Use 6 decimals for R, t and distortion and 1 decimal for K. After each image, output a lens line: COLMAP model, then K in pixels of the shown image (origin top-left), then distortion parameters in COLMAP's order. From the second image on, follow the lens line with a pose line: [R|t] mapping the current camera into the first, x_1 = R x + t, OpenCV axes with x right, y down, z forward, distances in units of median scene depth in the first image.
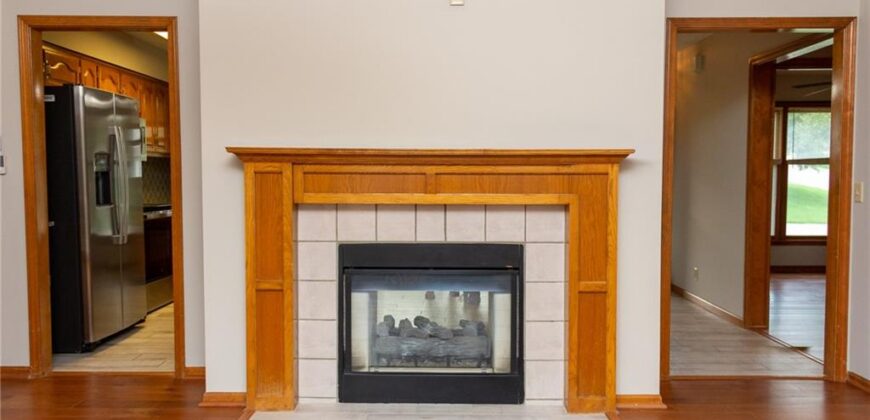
lens RADIAL K [[714.0, 0, 435.0], [0, 714.0, 210.0], [0, 0, 1]] dist [0.073039, -0.007932]
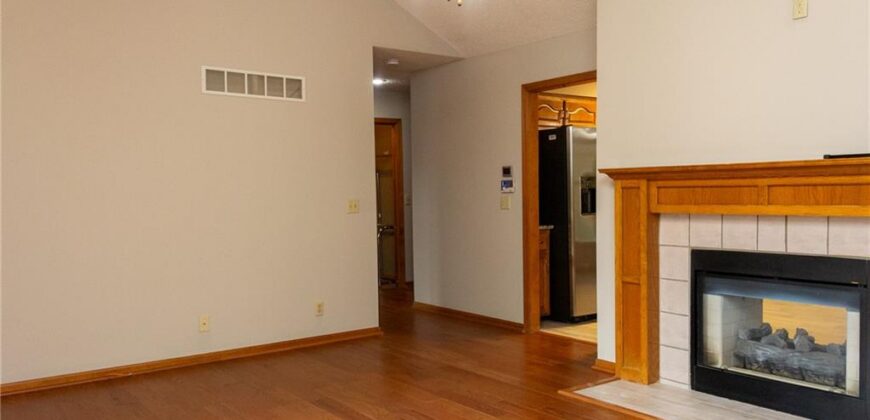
lens RADIAL K [[714.0, 0, 435.0], [0, 714.0, 210.0], [0, 0, 1]] dist [0.073039, -0.007932]
pose [[0.618212, 0.006610, -0.785984, 0.515956], [-0.020430, 0.999762, -0.007661, 0.002146], [0.785746, 0.020793, 0.618200, -0.028809]]
